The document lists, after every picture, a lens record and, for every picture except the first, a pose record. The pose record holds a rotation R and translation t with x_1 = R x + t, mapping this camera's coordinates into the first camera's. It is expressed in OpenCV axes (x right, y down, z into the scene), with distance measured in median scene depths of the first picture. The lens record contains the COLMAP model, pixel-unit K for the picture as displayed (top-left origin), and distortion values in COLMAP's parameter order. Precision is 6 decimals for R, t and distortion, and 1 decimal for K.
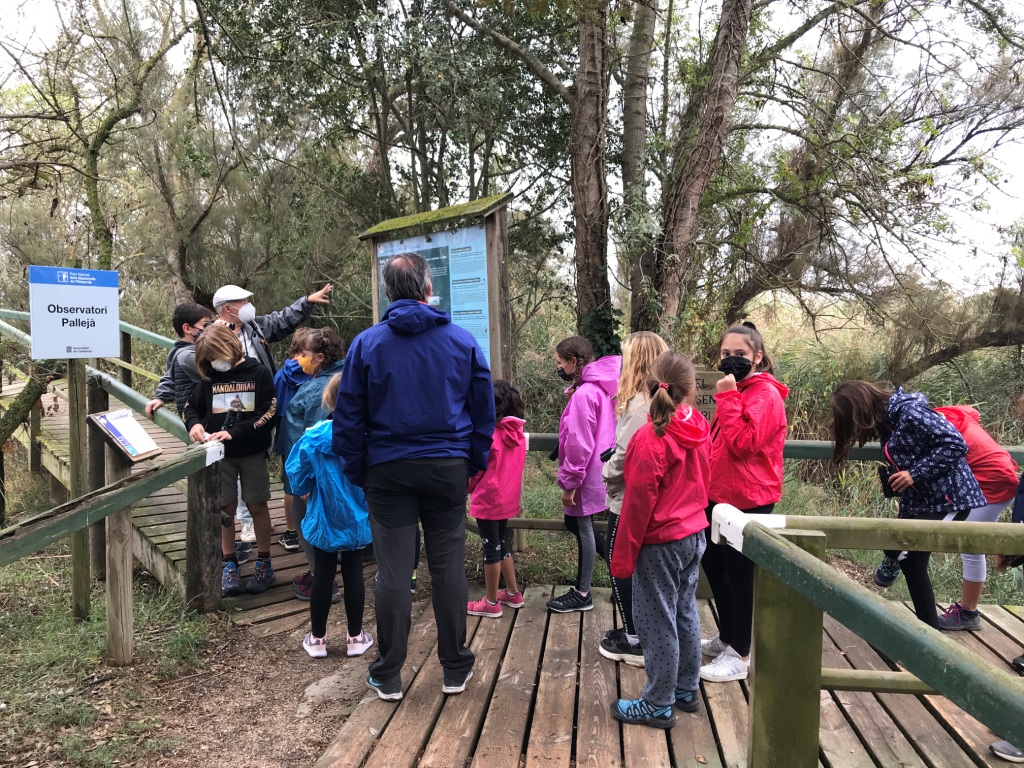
lens RADIAL K [[840.2, 0, 513.5], [0, 840.2, 384.7], [0, 0, 1]] dist [0.036022, 0.000415]
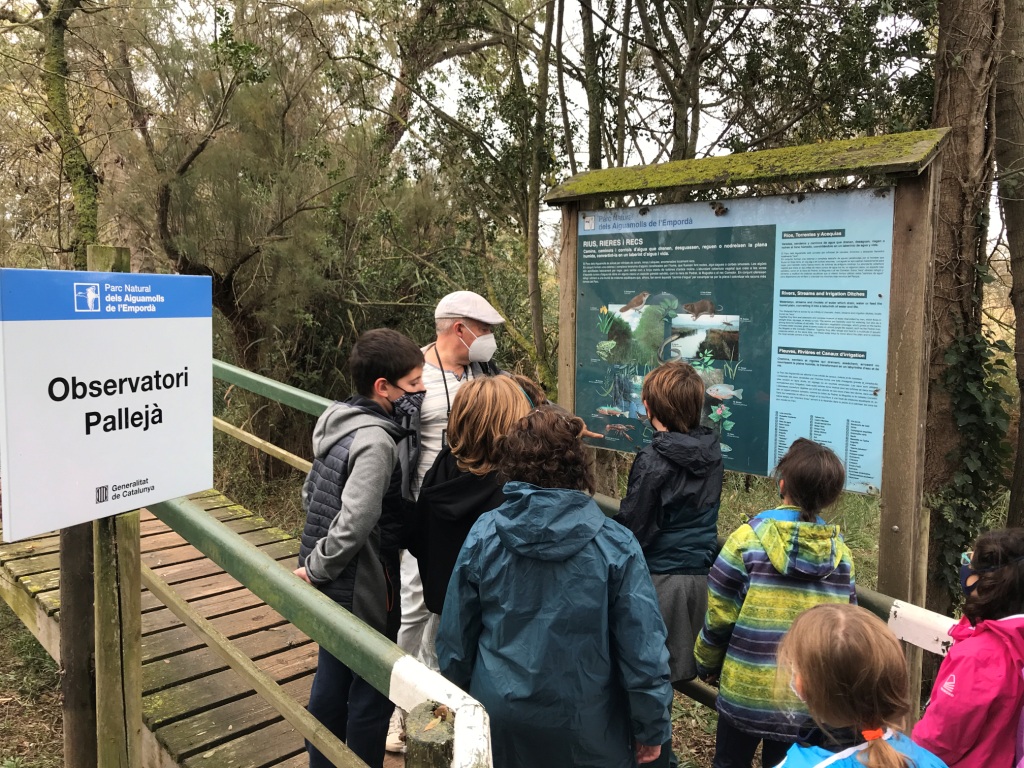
lens RADIAL K [[840.2, 0, 510.7], [0, 840.2, 381.2], [0, 0, 1]] dist [0.036022, 0.000415]
pose [[0.994683, 0.019634, 0.101093, -0.375922], [-0.024390, 0.998642, 0.046027, -0.109116], [-0.100052, -0.048248, 0.993812, 0.604043]]
